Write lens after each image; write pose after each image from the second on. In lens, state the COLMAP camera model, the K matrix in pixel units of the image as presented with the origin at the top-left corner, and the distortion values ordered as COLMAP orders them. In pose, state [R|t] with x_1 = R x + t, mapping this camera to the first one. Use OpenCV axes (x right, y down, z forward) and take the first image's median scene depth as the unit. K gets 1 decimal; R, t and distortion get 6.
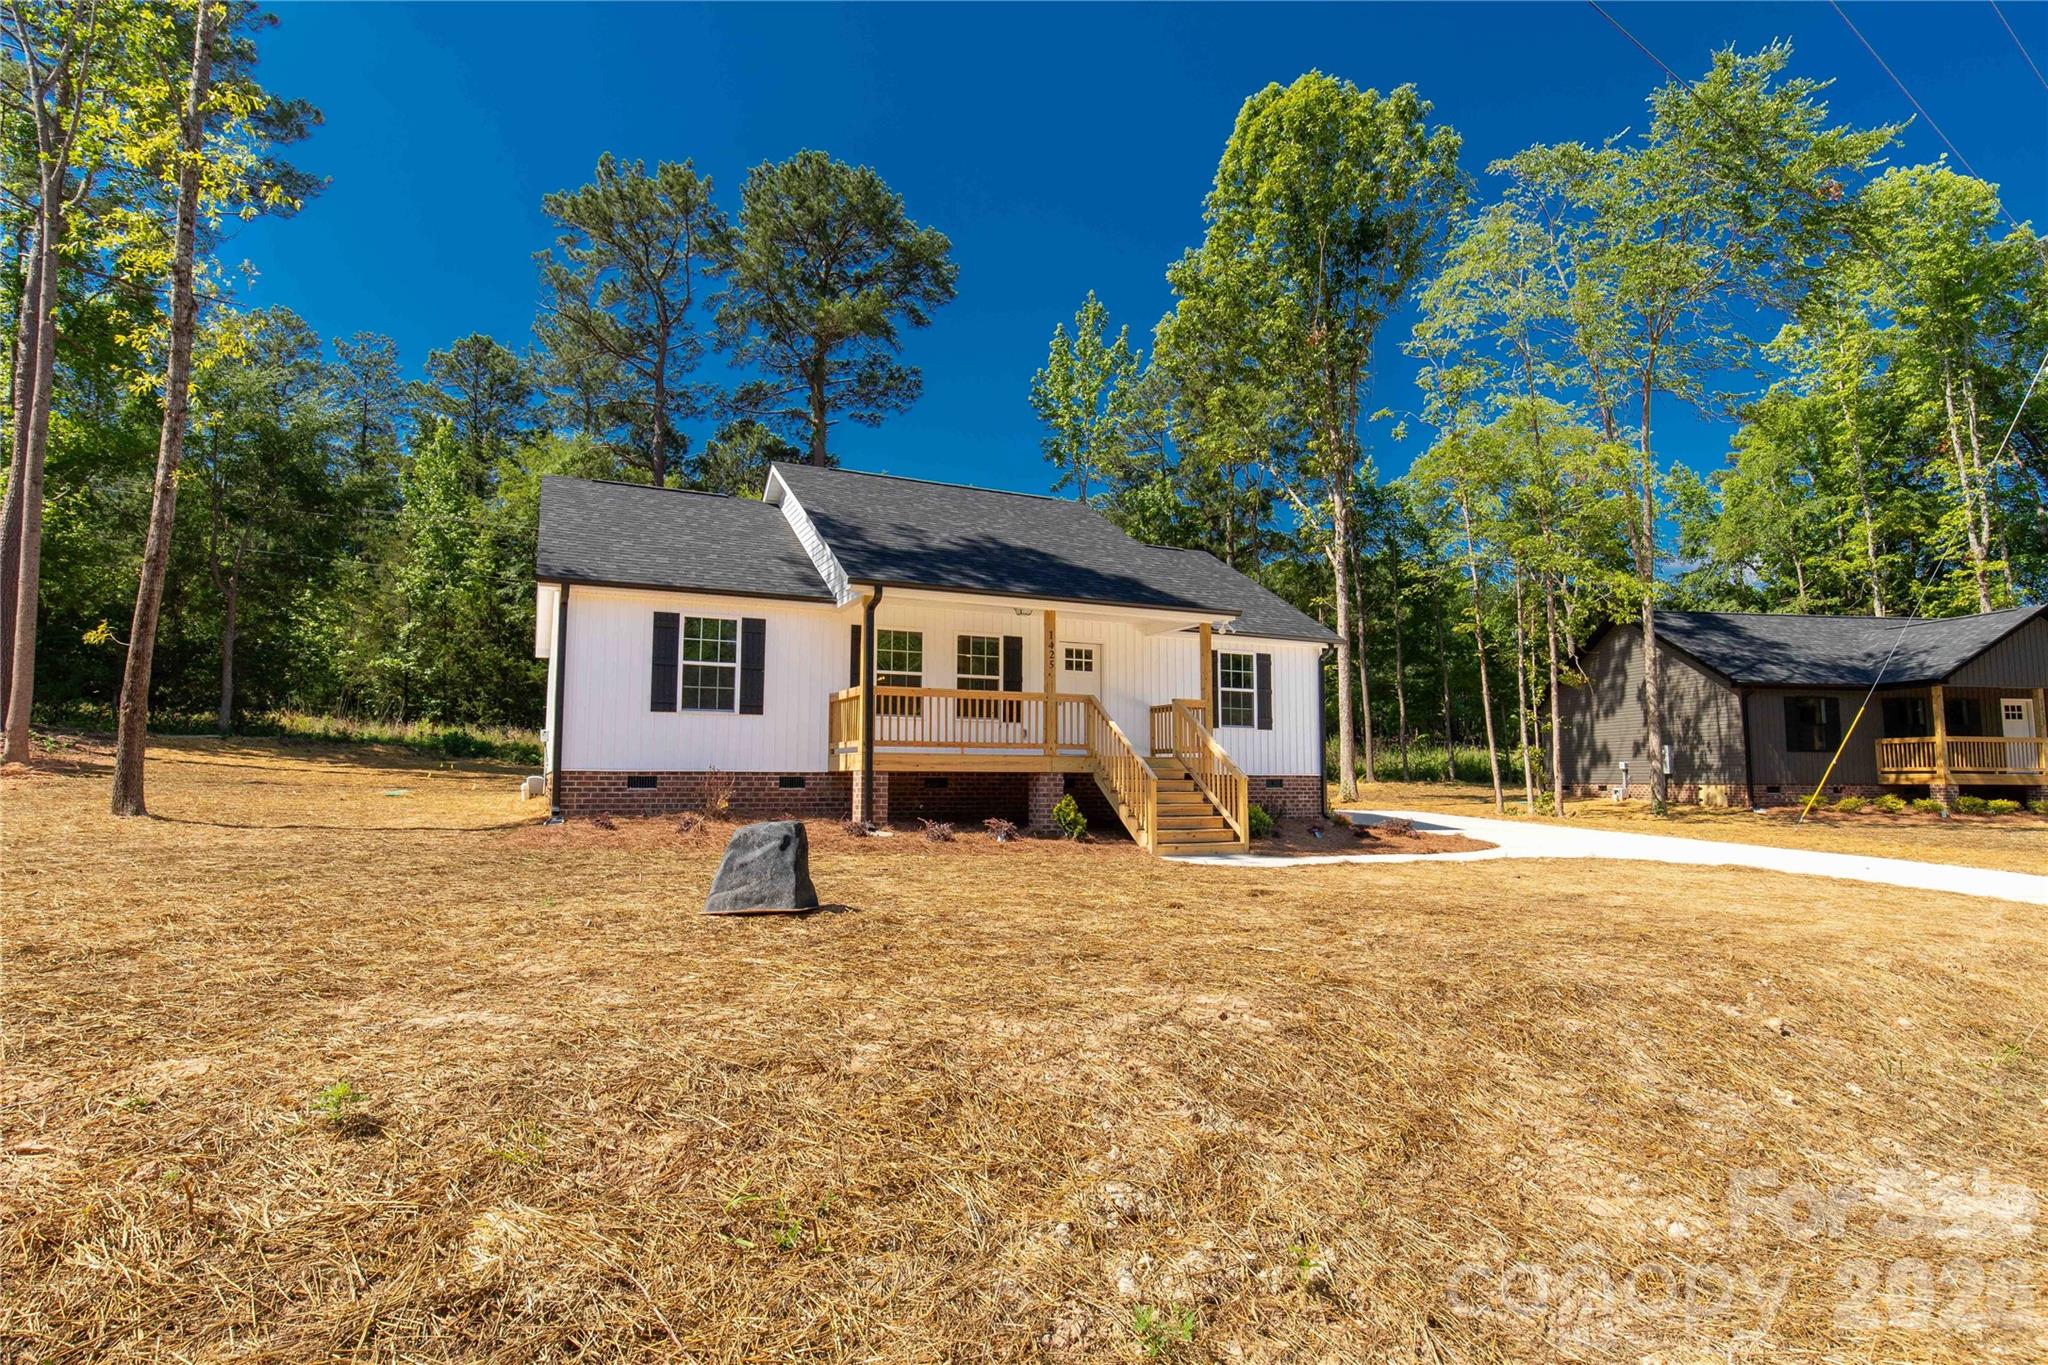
lens RADIAL K [[1001.7, 0, 1009.2], [0, 1001.7, 688.7], [0, 0, 1]] dist [-0.002943, 0.001923]
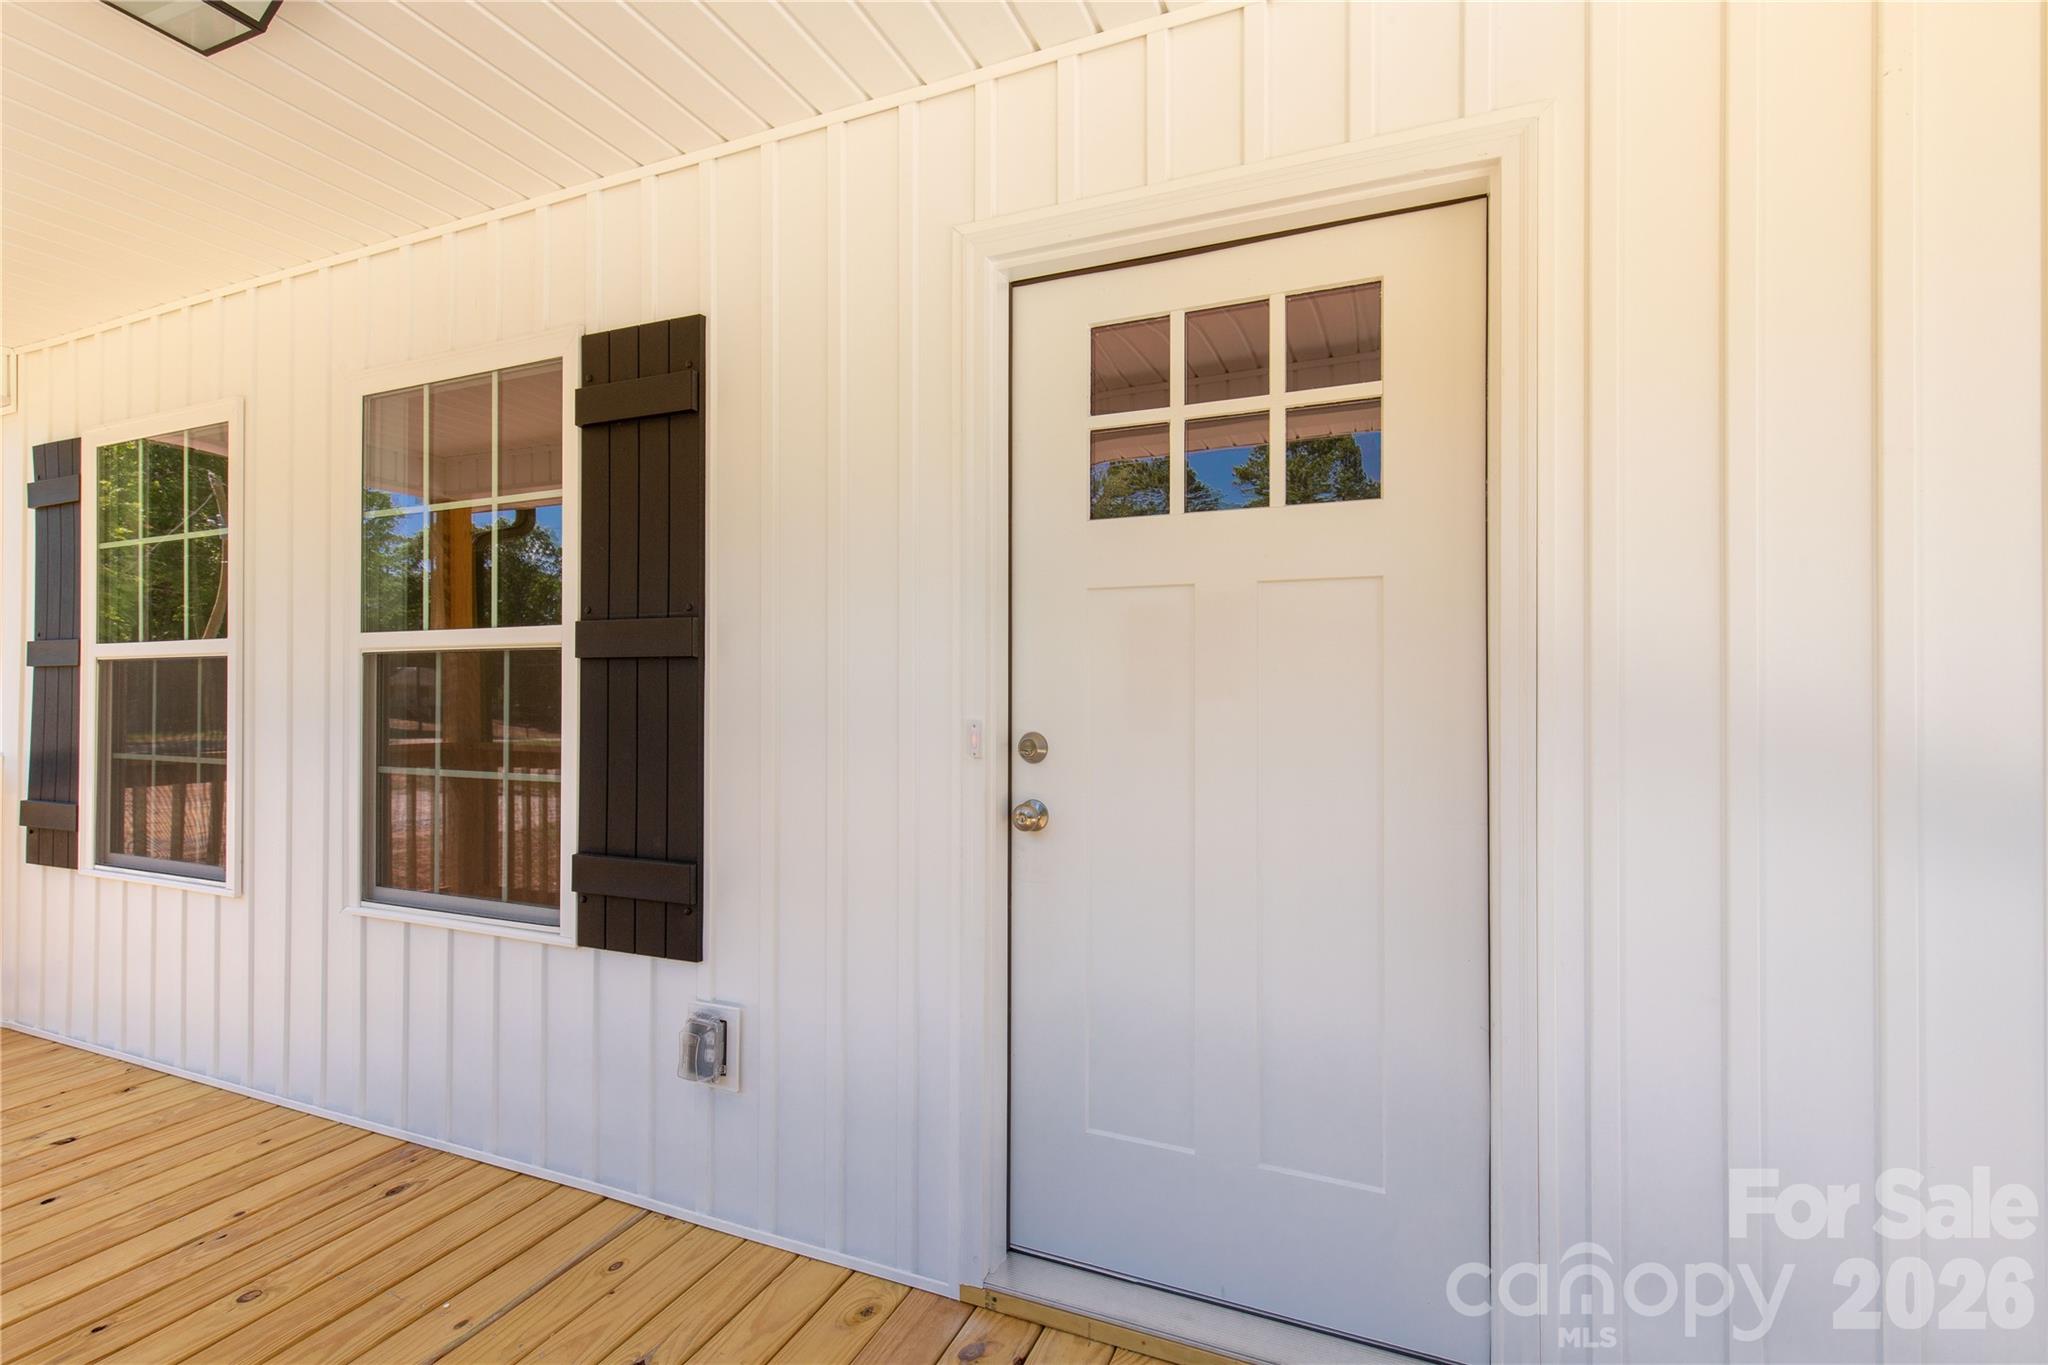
lens RADIAL K [[936.9, 0, 1012.4], [0, 936.9, 685.6], [0, 0, 1]] dist [0.009558, -0.002353]
pose [[0.681319, -0.013970, -0.731853, 0.119042], [0.067252, 0.996784, 0.043581, -0.005052], [0.728890, -0.078911, 0.680068, 0.855583]]
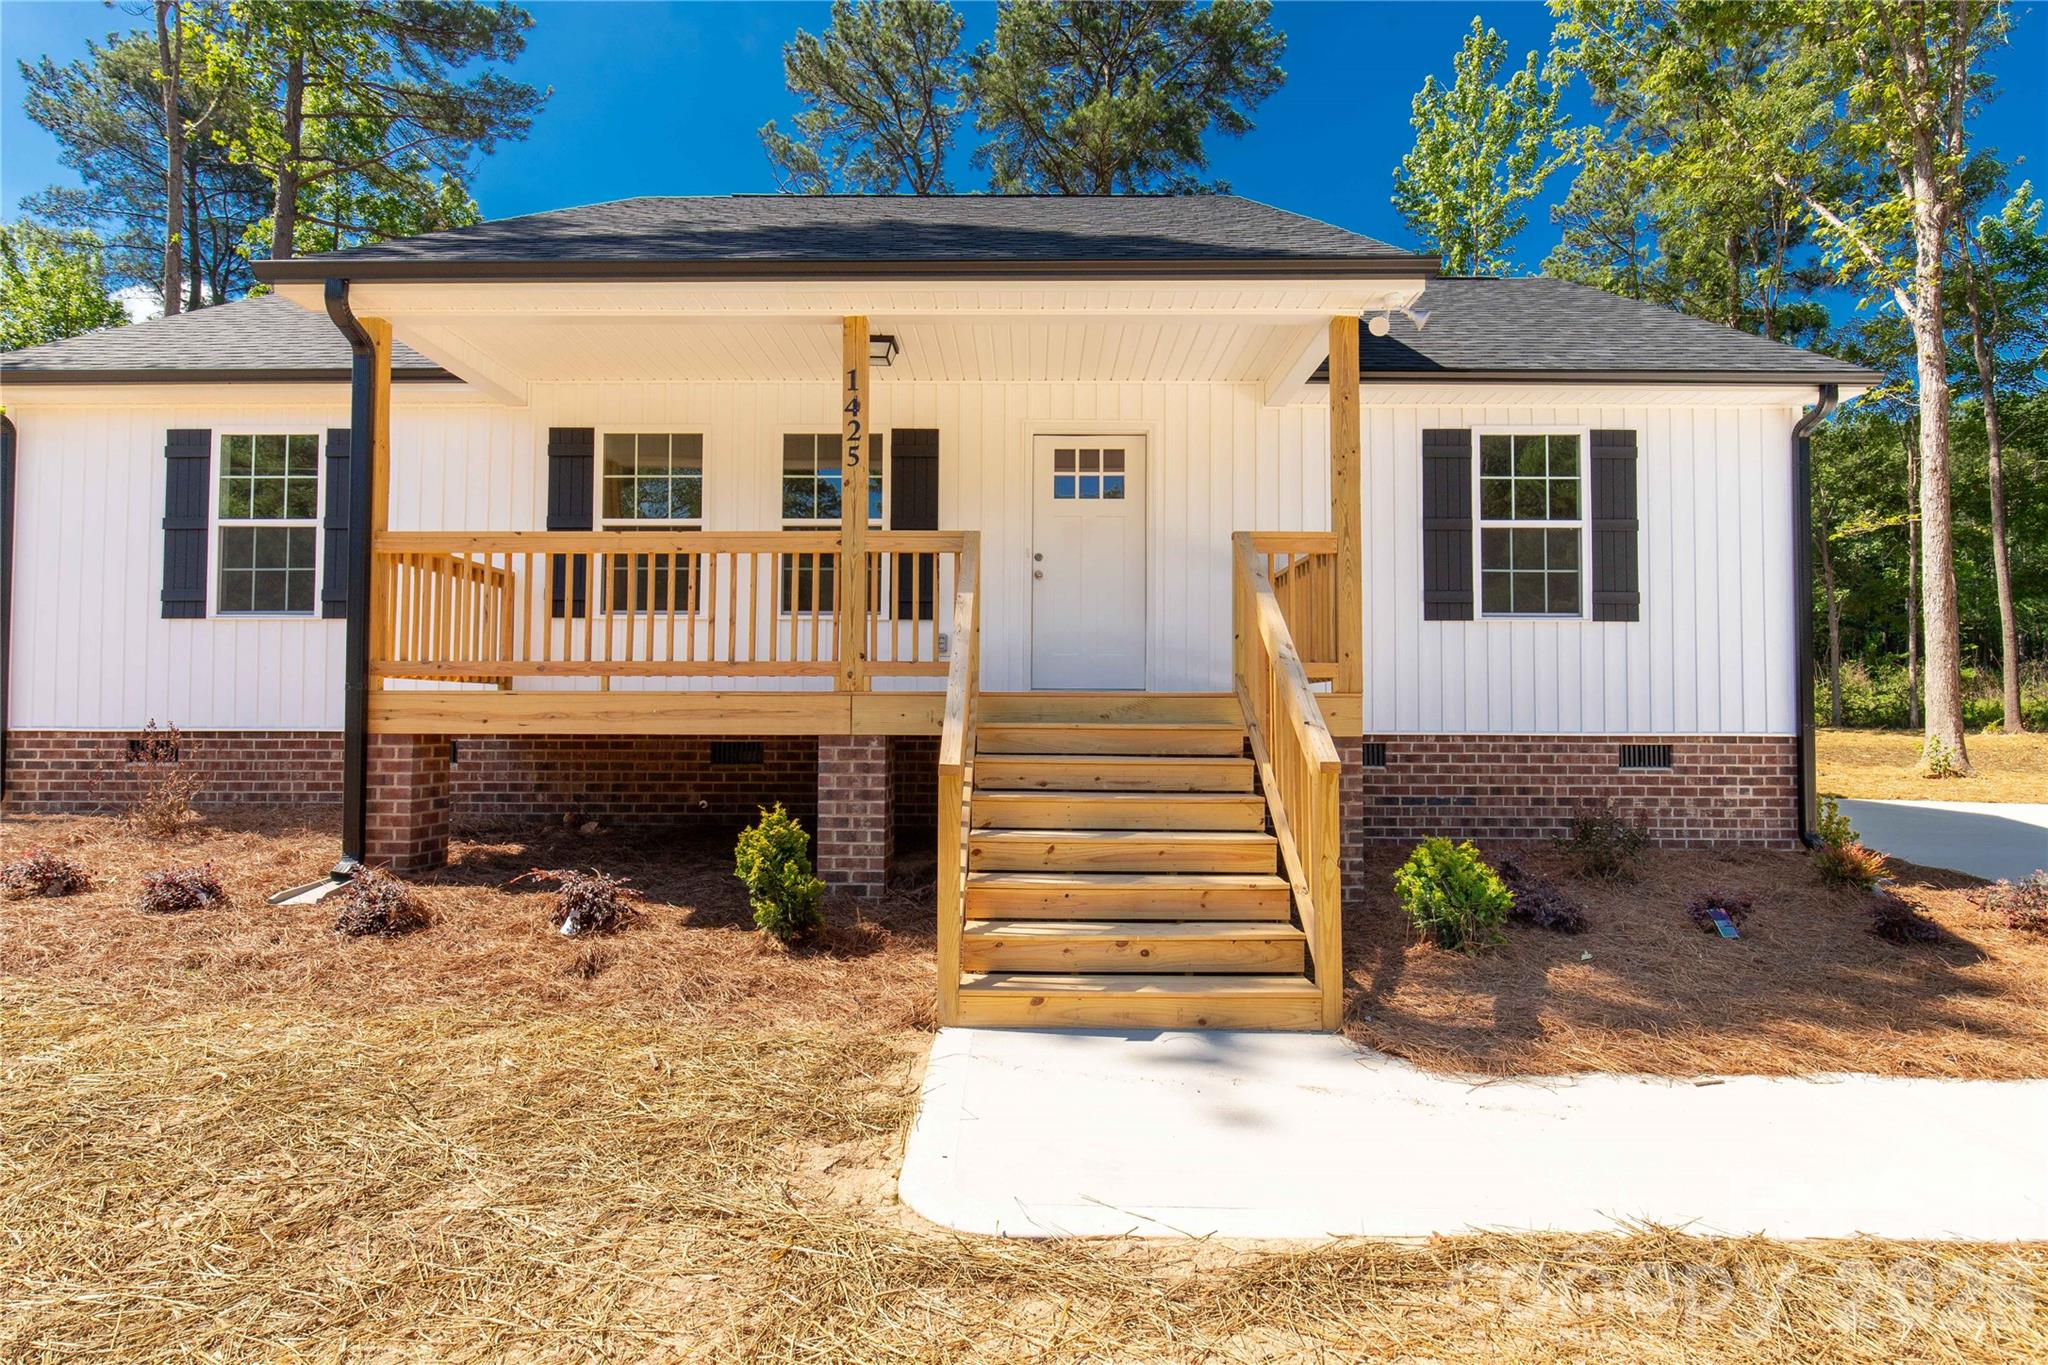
lens RADIAL K [[1001.7, 0, 1030.9], [0, 1001.7, 684.7], [0, 0, 1]] dist [-0.002943, 0.001923]
pose [[0.904598, -0.015100, -0.425998, 0.217386], [0.038709, 0.998153, 0.046815, 0.039124], [0.424505, -0.058838, 0.903512, 0.550580]]
